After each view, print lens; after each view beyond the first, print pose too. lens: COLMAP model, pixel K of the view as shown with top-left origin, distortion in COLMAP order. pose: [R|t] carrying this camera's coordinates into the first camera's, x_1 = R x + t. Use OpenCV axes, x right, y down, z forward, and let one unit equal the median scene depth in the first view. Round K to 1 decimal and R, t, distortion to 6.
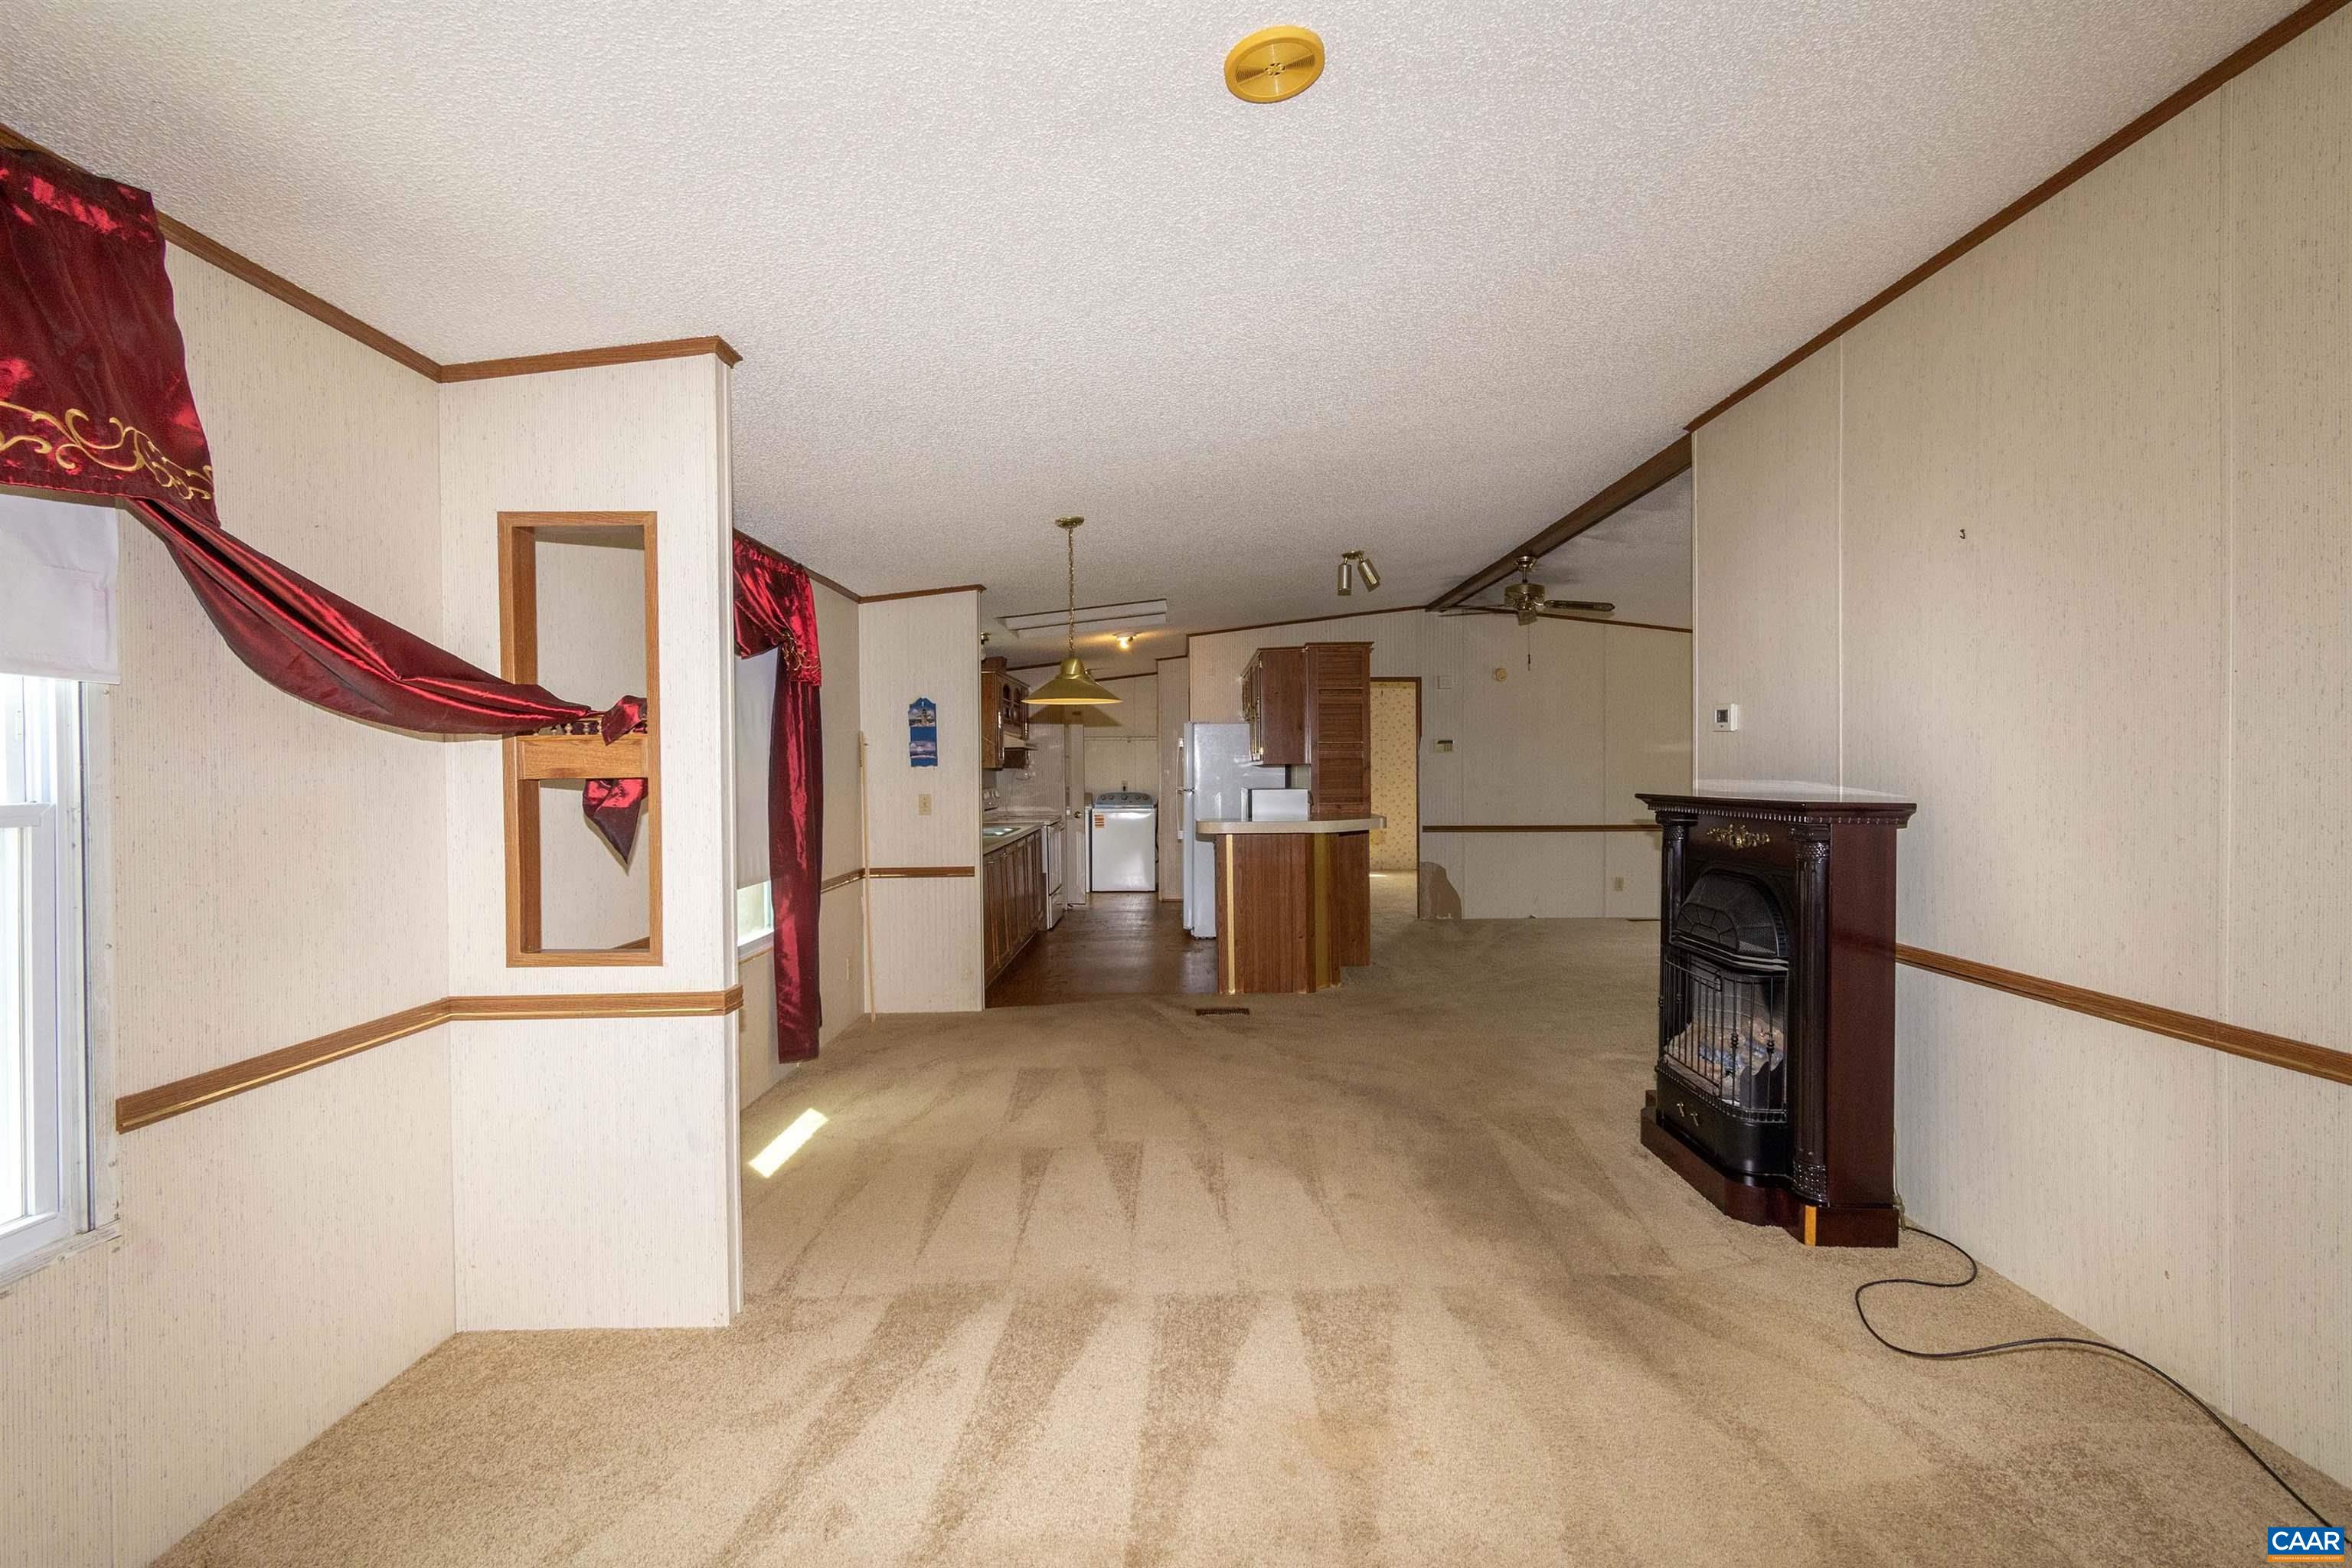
lens RADIAL K [[1039.6, 0, 1177.7], [0, 1039.6, 777.0], [0, 0, 1]] dist [0.002972, -0.000157]
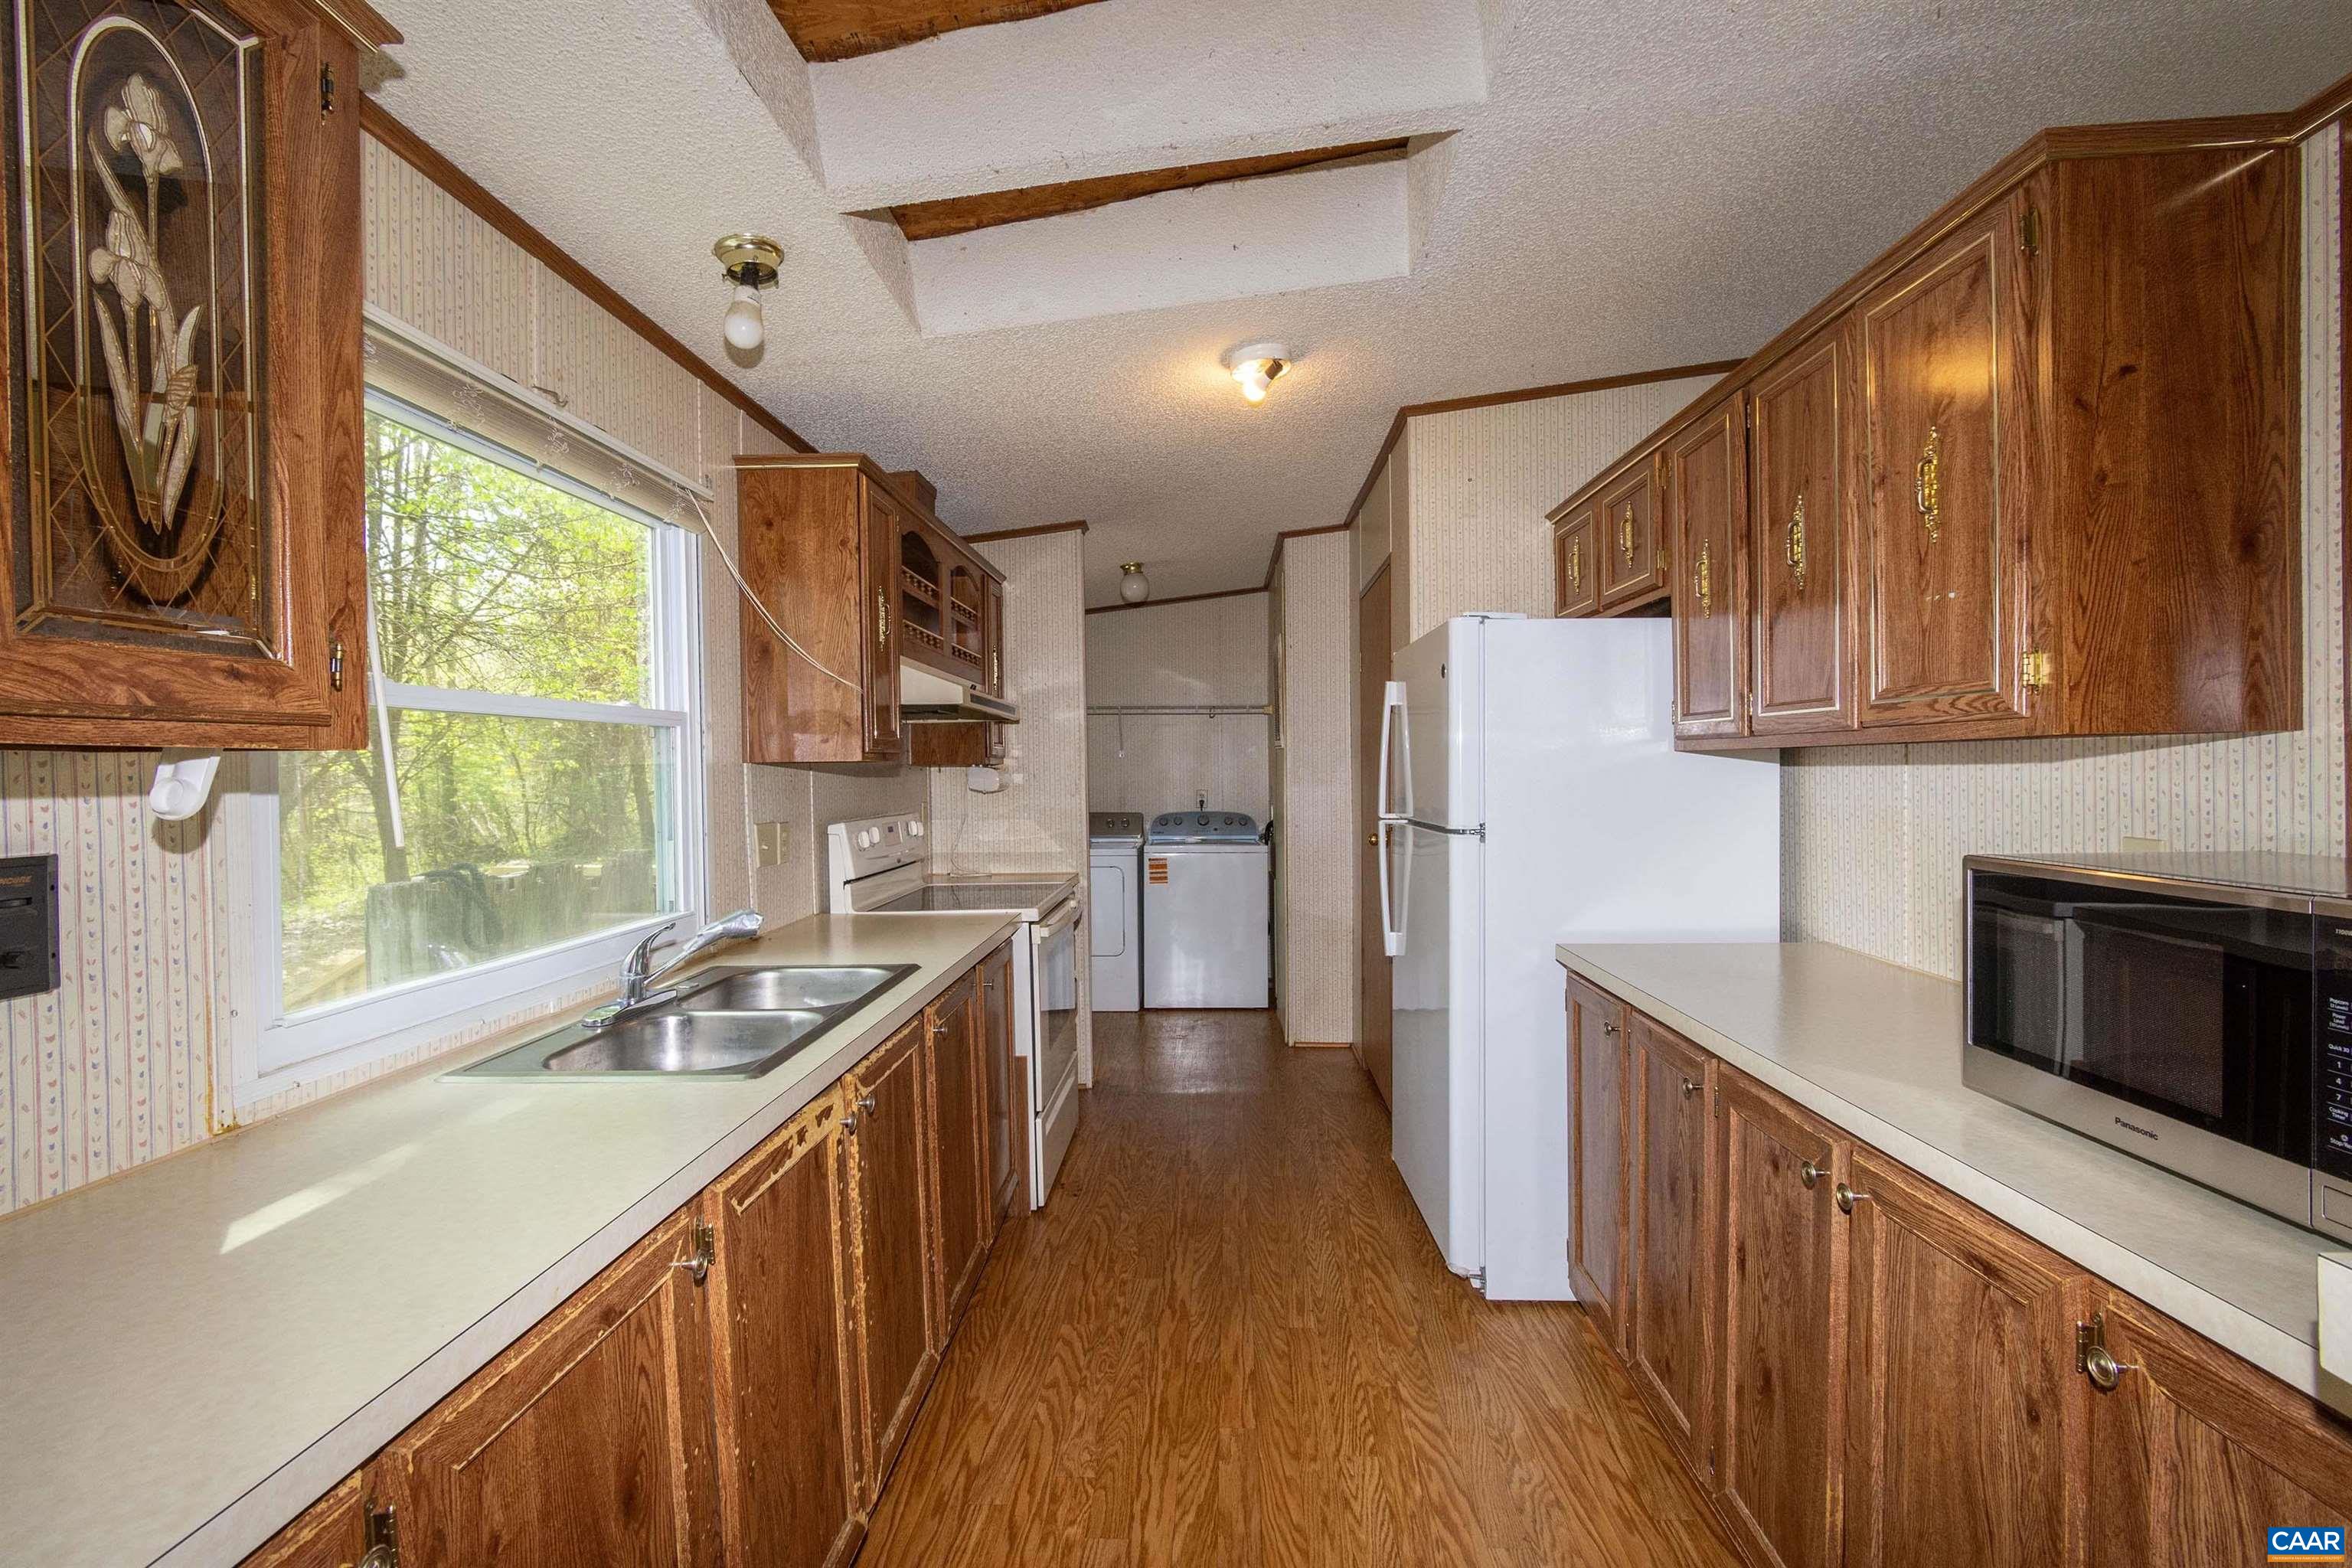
lens RADIAL K [[1039.6, 0, 1177.7], [0, 1039.6, 777.0], [0, 0, 1]] dist [0.002972, -0.000157]
pose [[0.999261, 0.003257, -0.038290, -0.056151], [-0.003391, 0.999988, -0.003454, -0.002703], [0.038278, 0.003581, 0.999261, 0.589203]]
